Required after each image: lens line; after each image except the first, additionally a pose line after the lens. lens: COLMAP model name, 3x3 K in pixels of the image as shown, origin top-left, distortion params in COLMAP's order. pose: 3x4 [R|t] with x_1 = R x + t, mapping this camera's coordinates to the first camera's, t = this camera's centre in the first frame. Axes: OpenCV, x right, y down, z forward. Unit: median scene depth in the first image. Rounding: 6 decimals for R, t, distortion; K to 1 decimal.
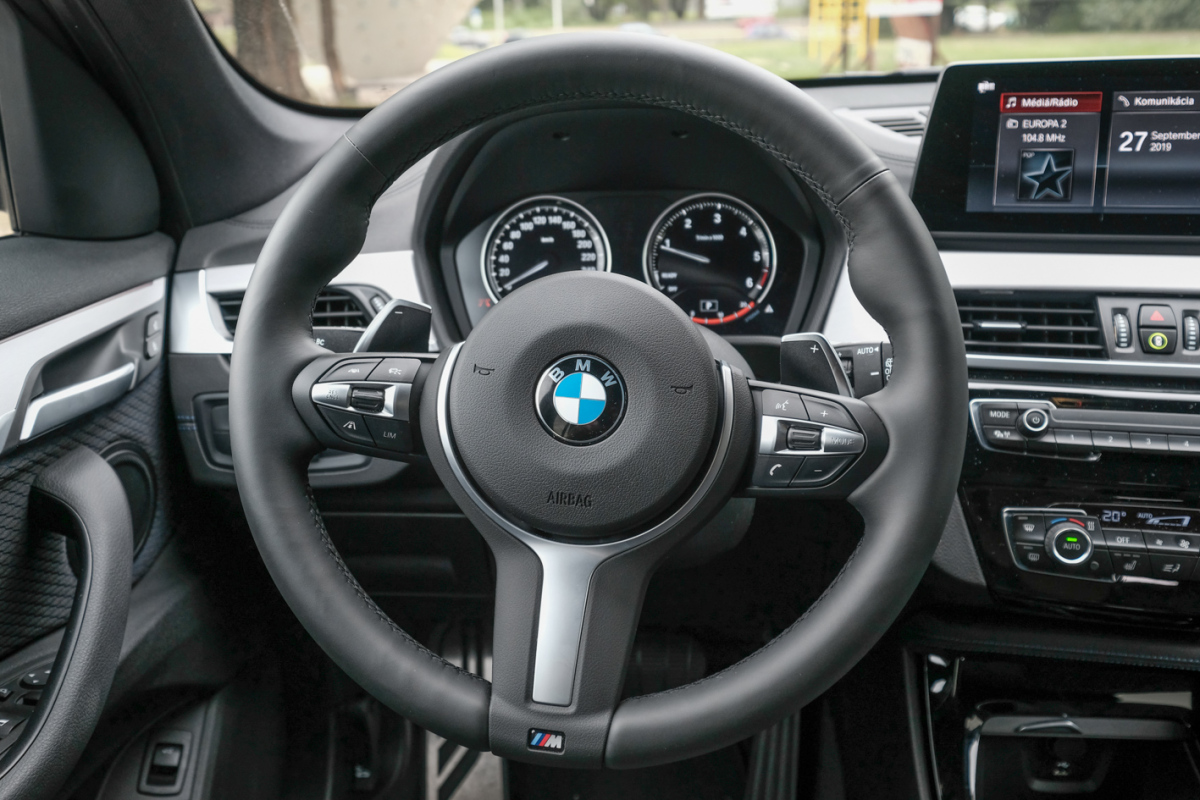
lens RADIAL K [[1072.8, 0, 586.7], [0, 1072.8, 399.7], [0, 0, 1]] dist [0.003548, 0.008257]
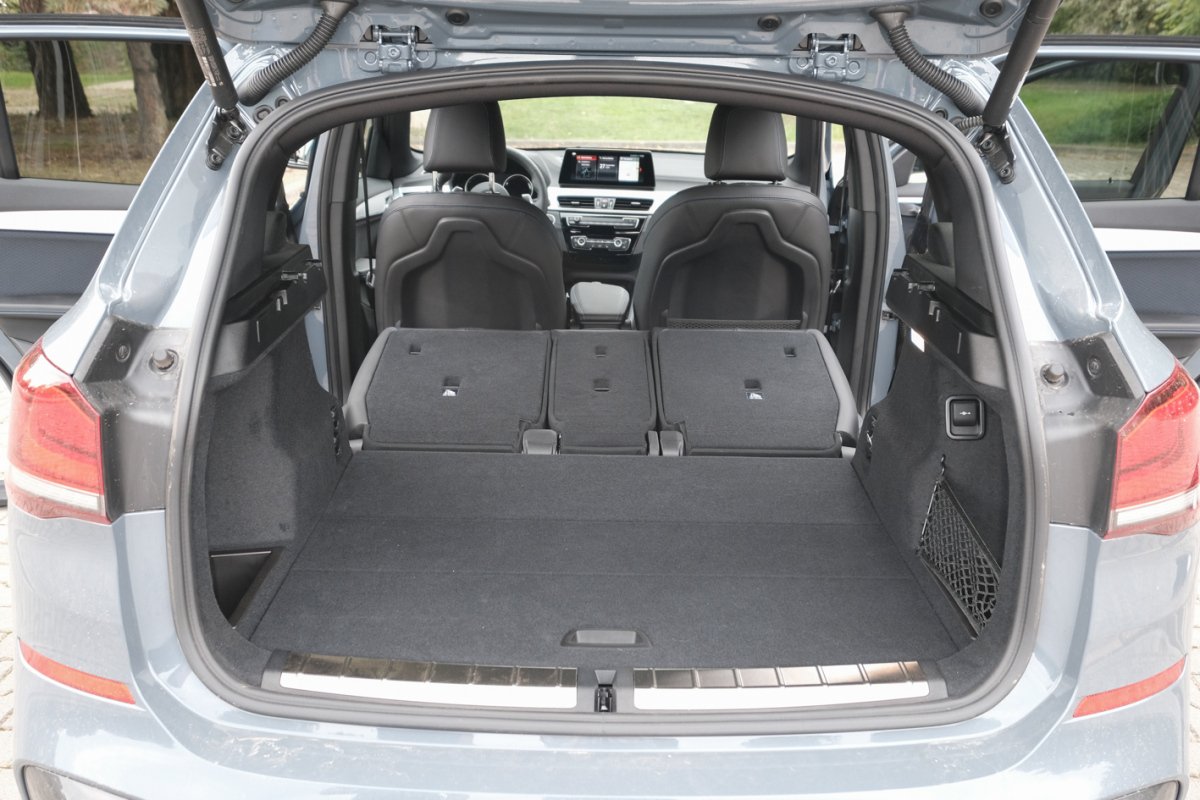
lens RADIAL K [[1255.6, 0, 600.0], [0, 1255.6, 400.0], [0, 0, 1]] dist [0.008763, 0.011599]
pose [[0.995264, 0.019788, 0.095177, -0.024754], [-0.014143, 0.998121, -0.059627, 1.167291], [-0.096178, 0.057999, 0.993673, -4.635517]]
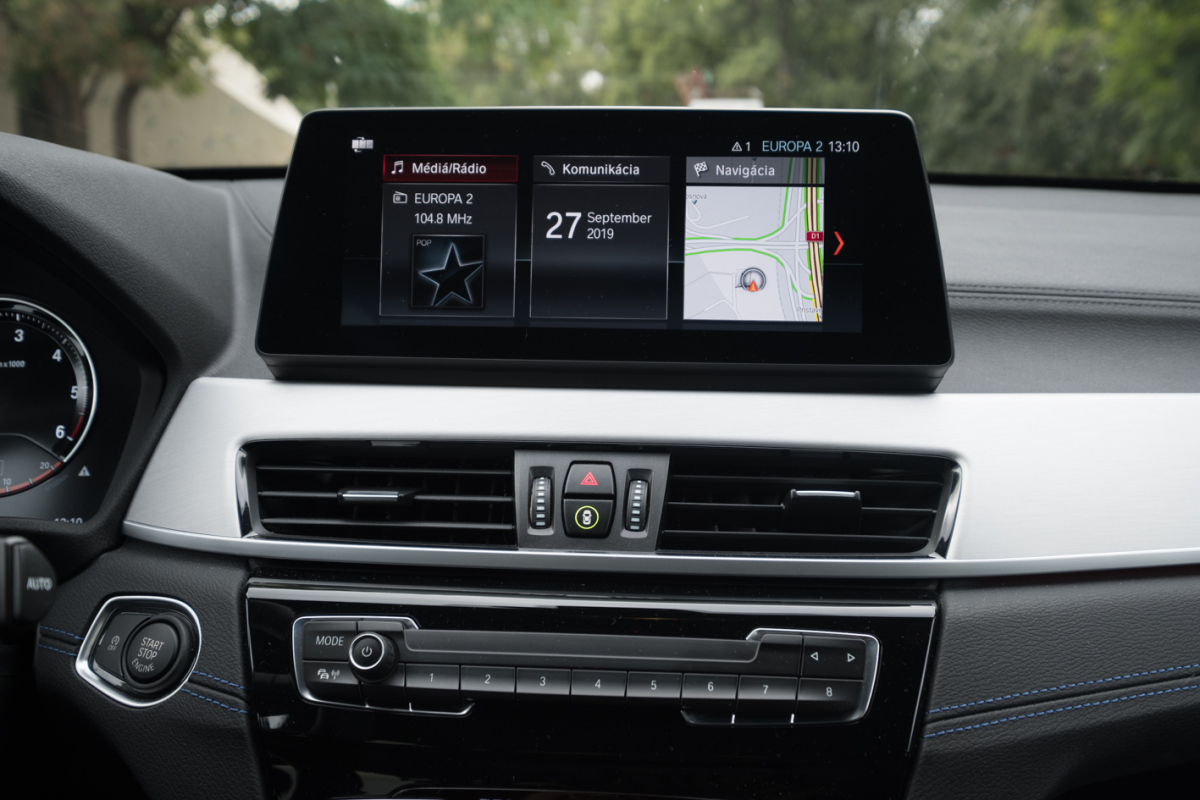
lens RADIAL K [[1123.1, 0, 600.0], [0, 1123.1, 400.0], [0, 0, 1]] dist [0.003805, 0.008556]
pose [[0.987586, 0.000266, 0.157077, 0.420847], [0.021491, 0.990366, -0.136798, -0.030753], [-0.155601, 0.138475, 0.978066, 0.310104]]
